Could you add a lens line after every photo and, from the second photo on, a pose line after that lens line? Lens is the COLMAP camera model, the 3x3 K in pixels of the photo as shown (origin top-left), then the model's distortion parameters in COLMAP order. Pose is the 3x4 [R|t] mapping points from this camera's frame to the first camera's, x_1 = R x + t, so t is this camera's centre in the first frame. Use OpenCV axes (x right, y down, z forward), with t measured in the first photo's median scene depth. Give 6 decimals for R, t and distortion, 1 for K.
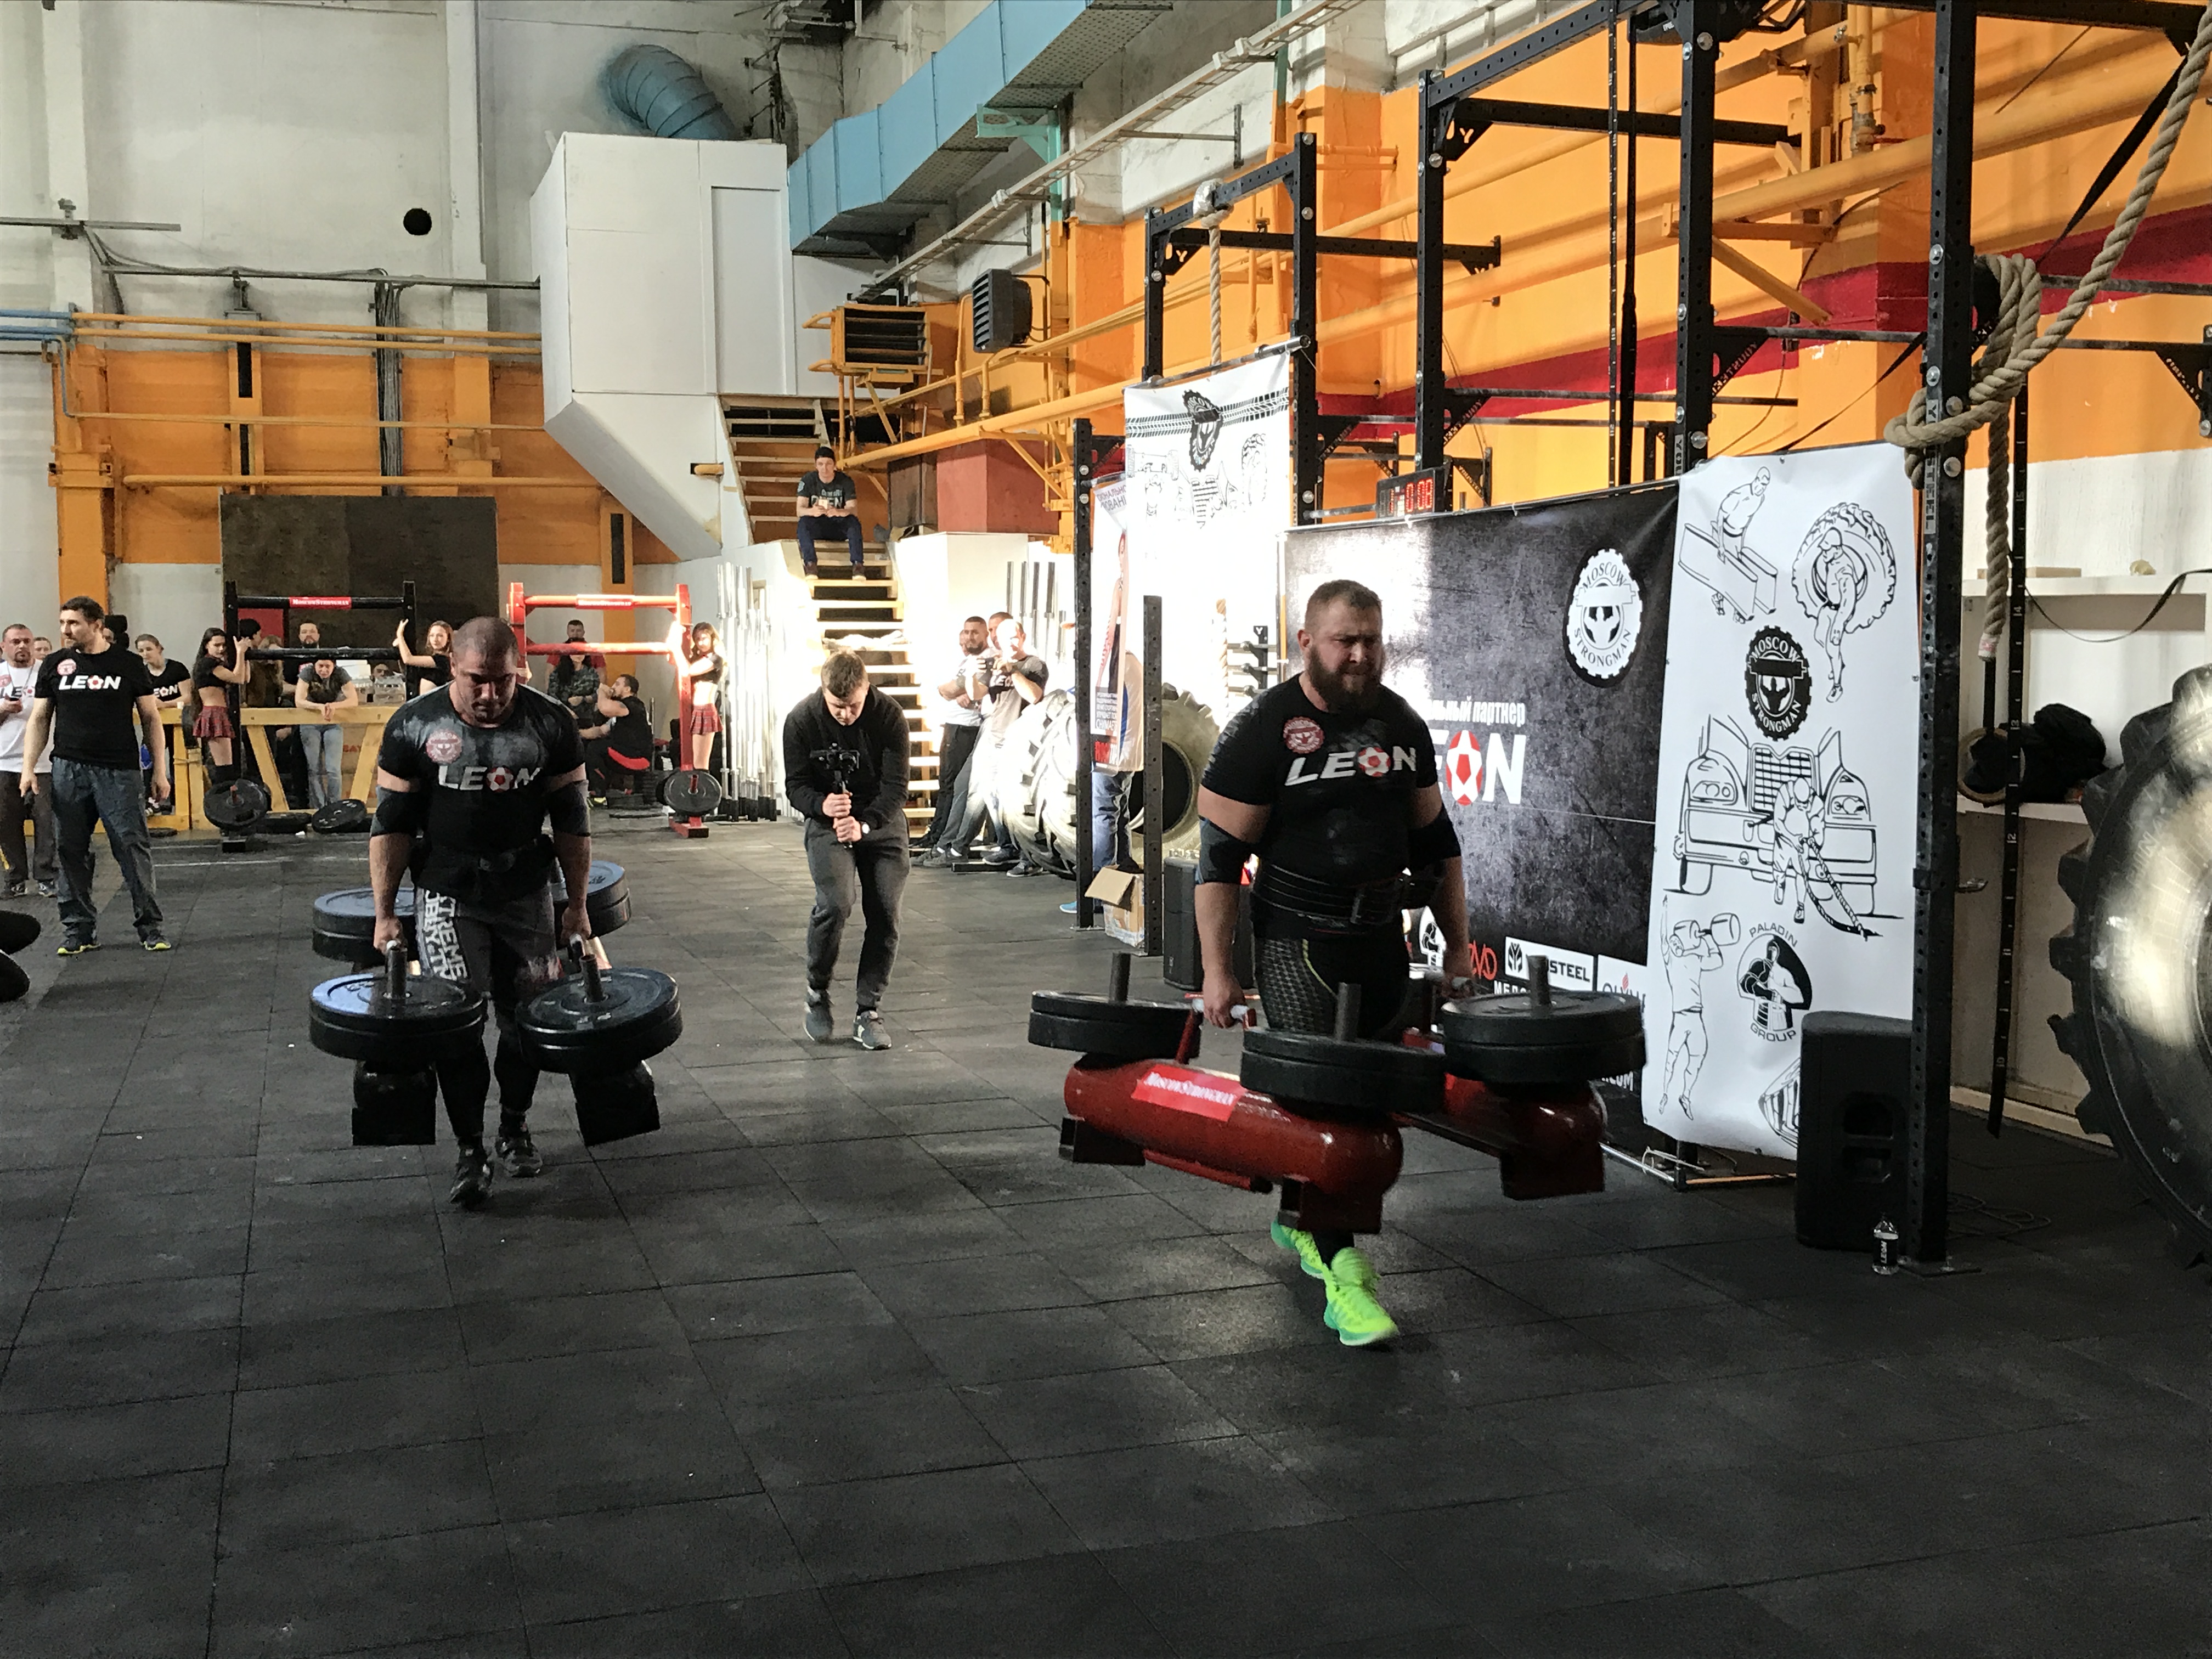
lens RADIAL K [[2419.0, 0, 1106.0], [0, 2419.0, 829.5], [0, 0, 1]] dist [0.176995, -0.697900]
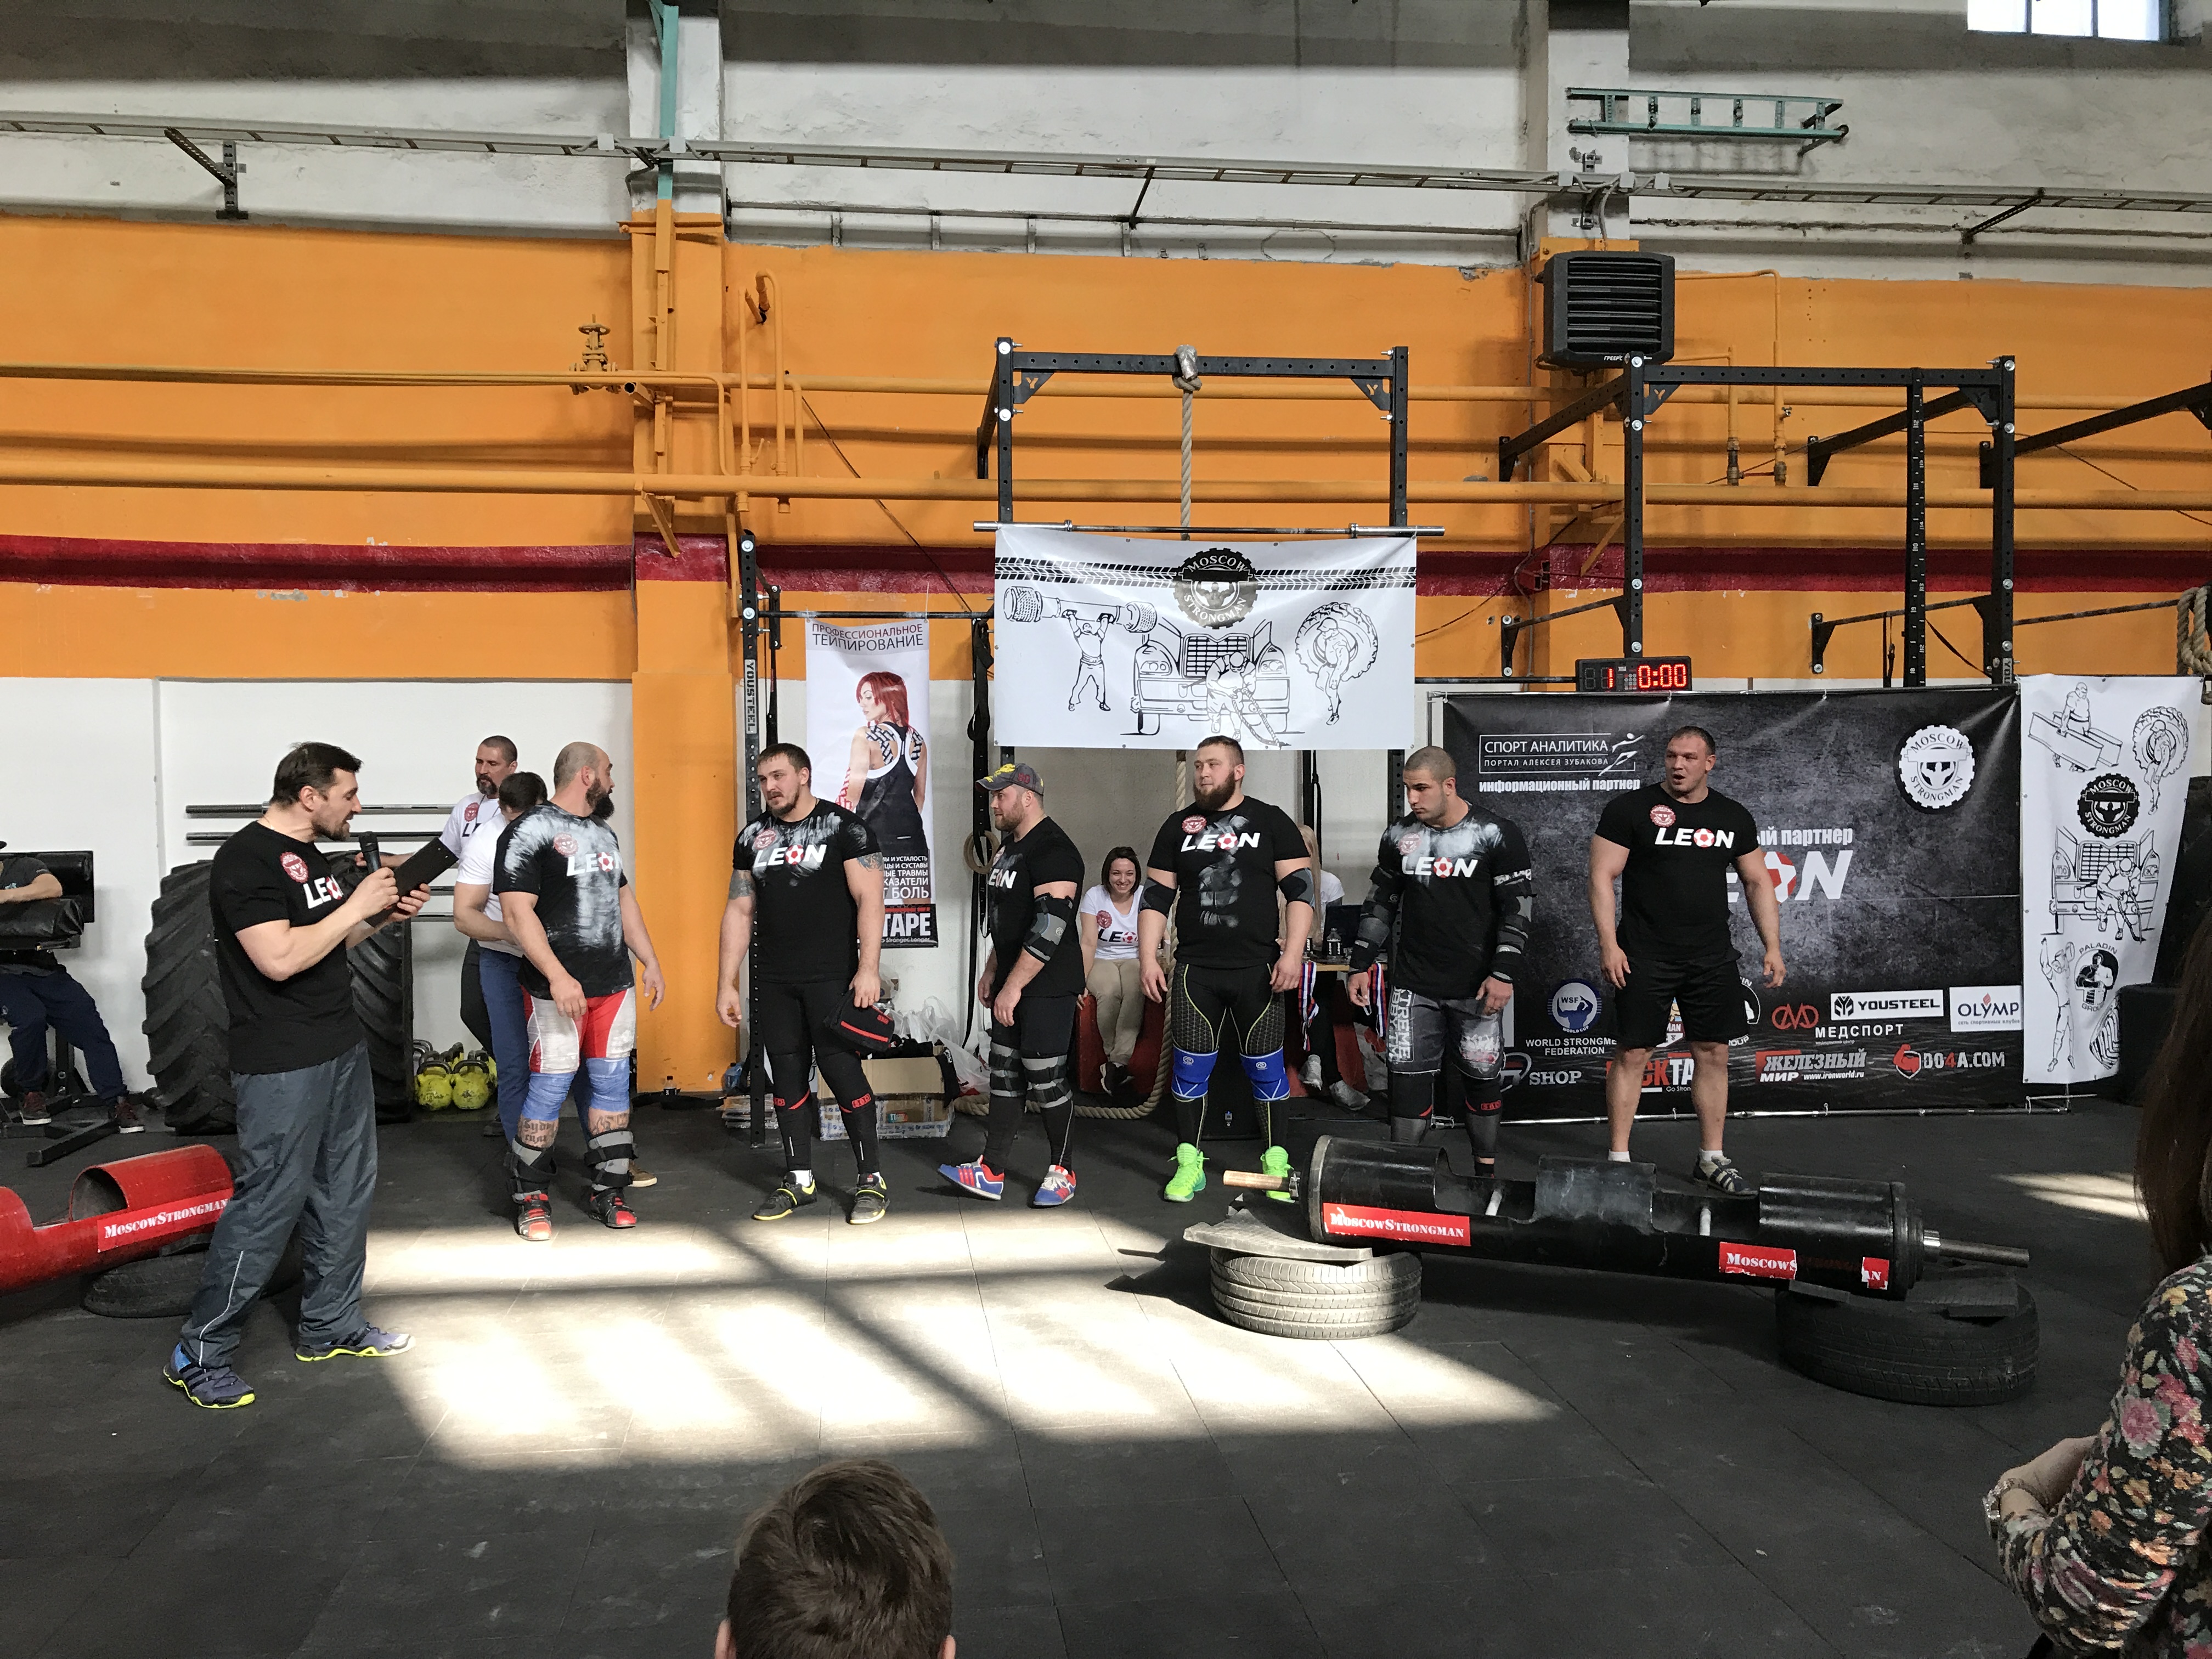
lens RADIAL K [[1836.6, 0, 1106.0], [0, 1836.6, 829.5], [0, 0, 1]] dist [-0.029594, 0.103214]
pose [[0.193900, -0.024199, 0.980723, -1.022968], [0.090247, 0.995897, 0.006730, -0.102785], [-0.976861, 0.087203, 0.195288, 1.272213]]
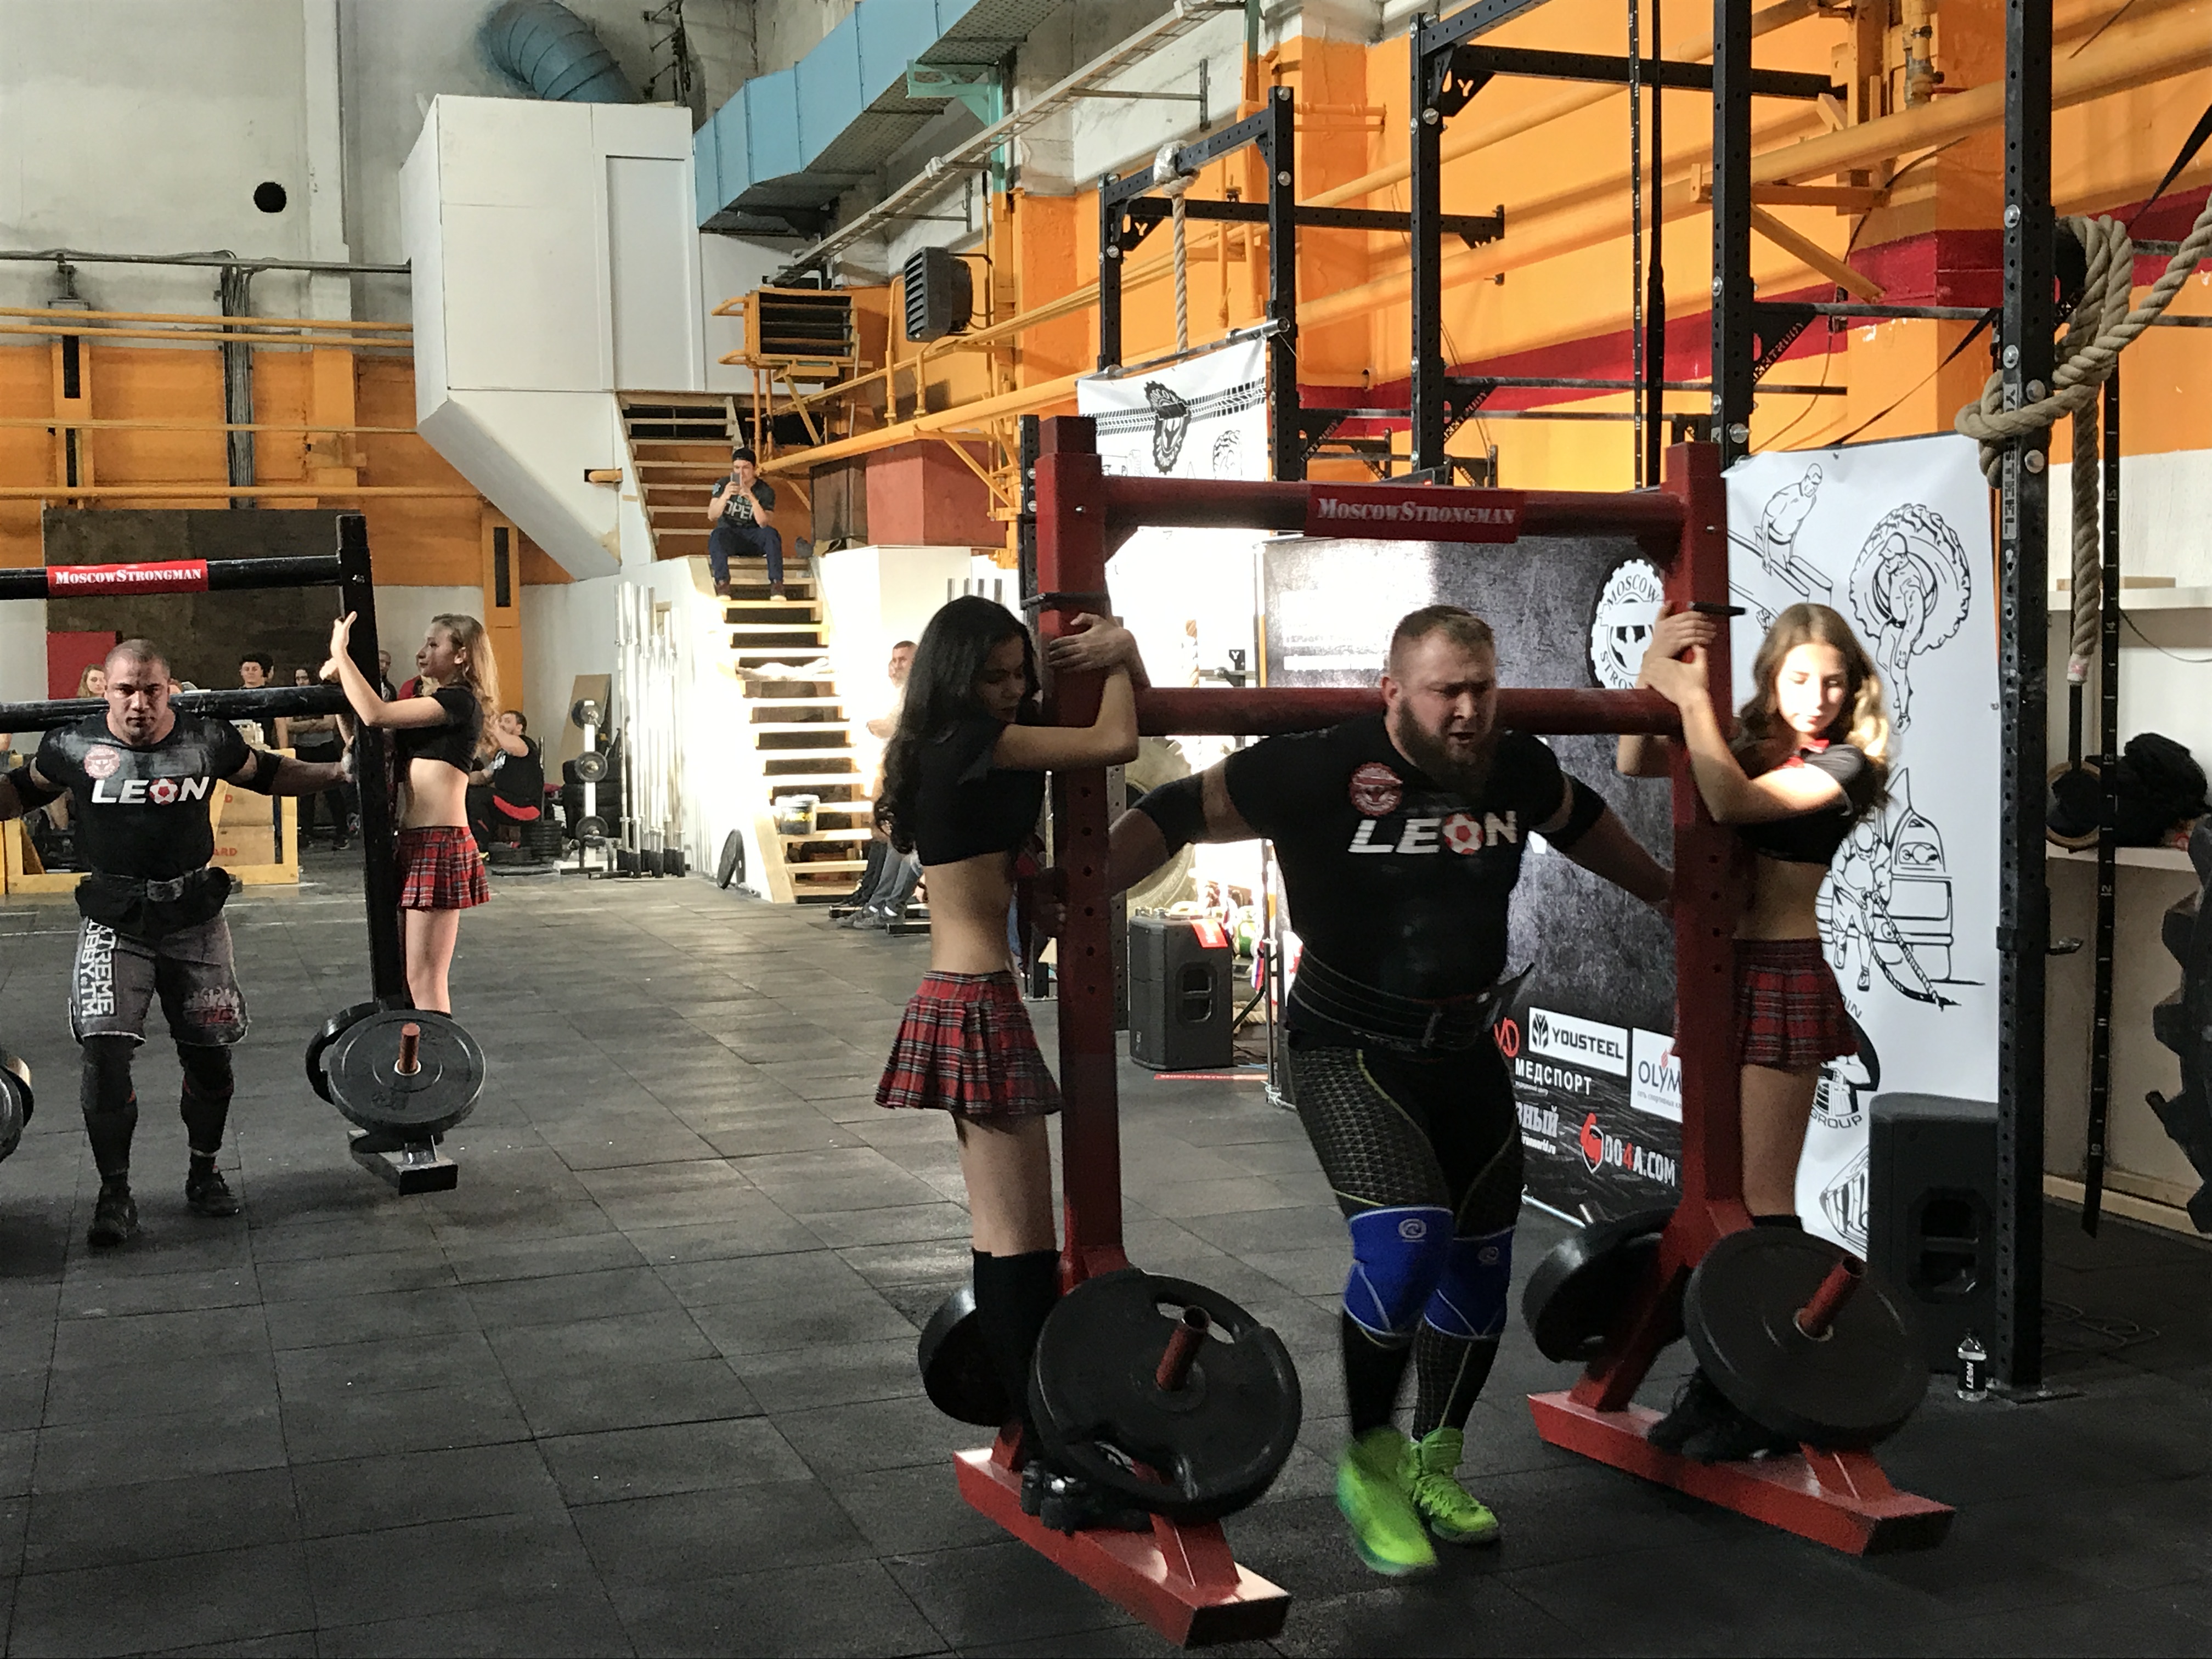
lens RADIAL K [[2721.3, 0, 1141.4], [0, 2721.3, 825.9], [0, 0, 1]] dist [0.188450, -0.765509]
pose [[0.999556, -0.009708, 0.028179, 0.001866], [0.010252, 0.999762, -0.019246, -0.003329], [-0.027985, 0.019526, 0.999418, 0.032162]]
